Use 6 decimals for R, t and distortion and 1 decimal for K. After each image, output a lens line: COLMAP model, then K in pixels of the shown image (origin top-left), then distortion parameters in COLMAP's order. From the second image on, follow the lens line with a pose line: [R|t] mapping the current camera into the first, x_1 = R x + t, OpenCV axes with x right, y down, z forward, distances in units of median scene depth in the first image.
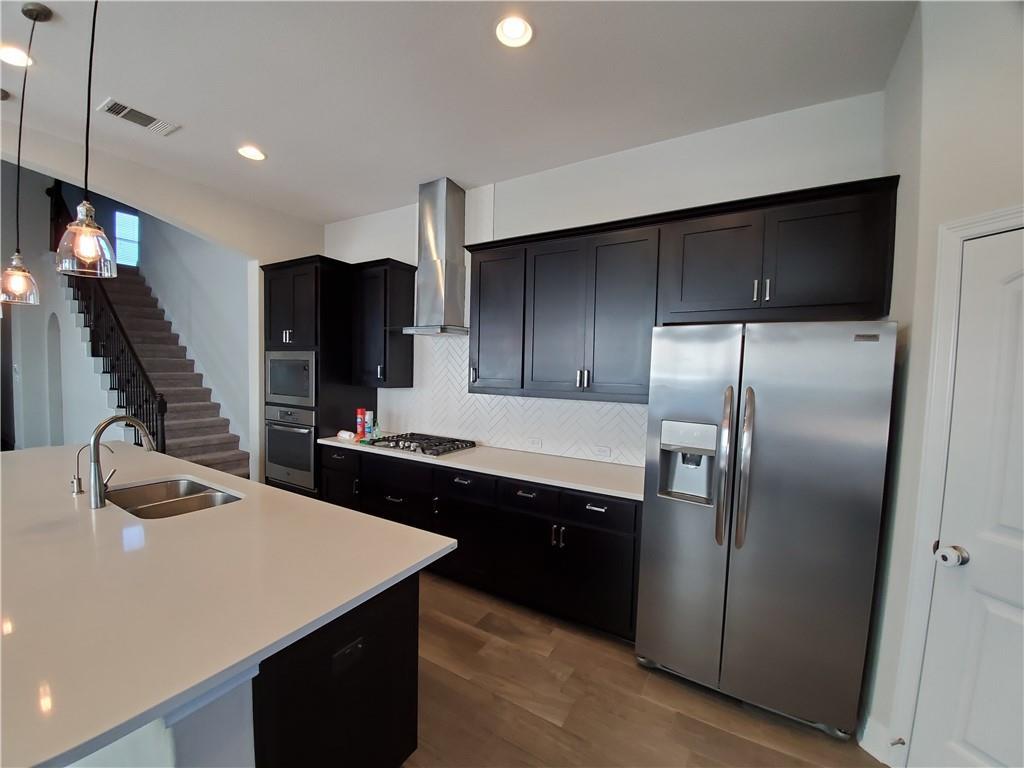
lens RADIAL K [[405.6, 0, 514.1], [0, 405.6, 394.6], [0, 0, 1]] dist [0.007279, -0.016270]
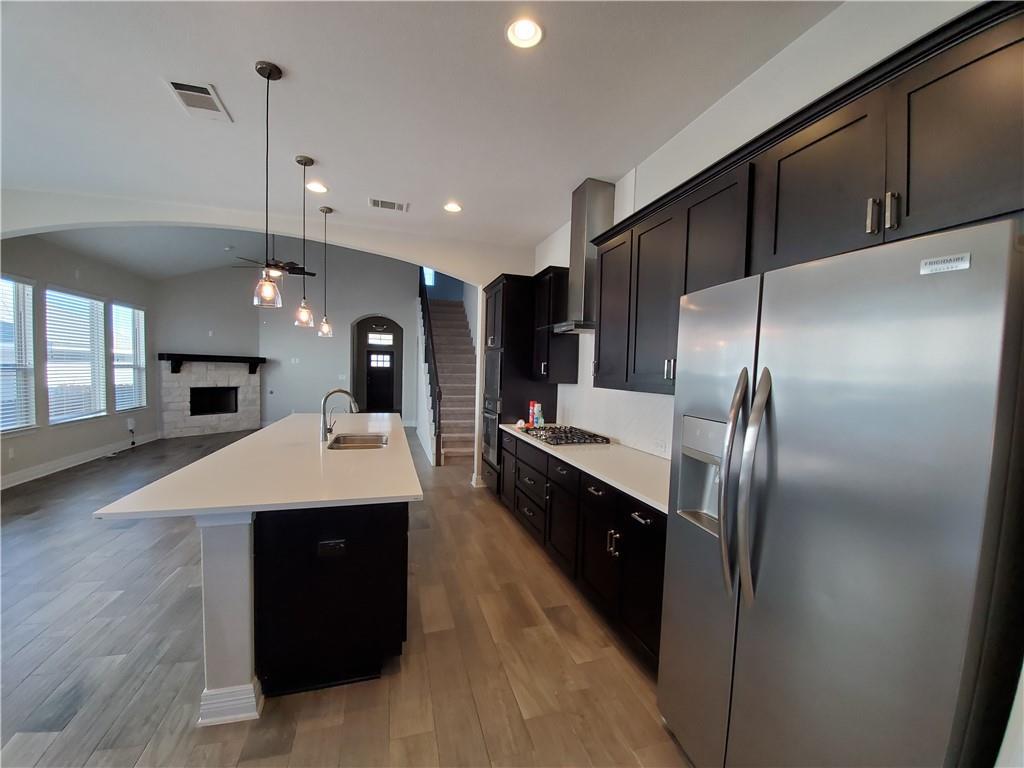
lens RADIAL K [[405.6, 0, 514.1], [0, 405.6, 394.6], [0, 0, 1]] dist [0.007279, -0.016270]
pose [[0.739705, 0.032689, -0.672137, 0.528266], [-0.047394, 0.998870, -0.003579, 0.034197], [0.671260, 0.034503, 0.740418, 0.172063]]
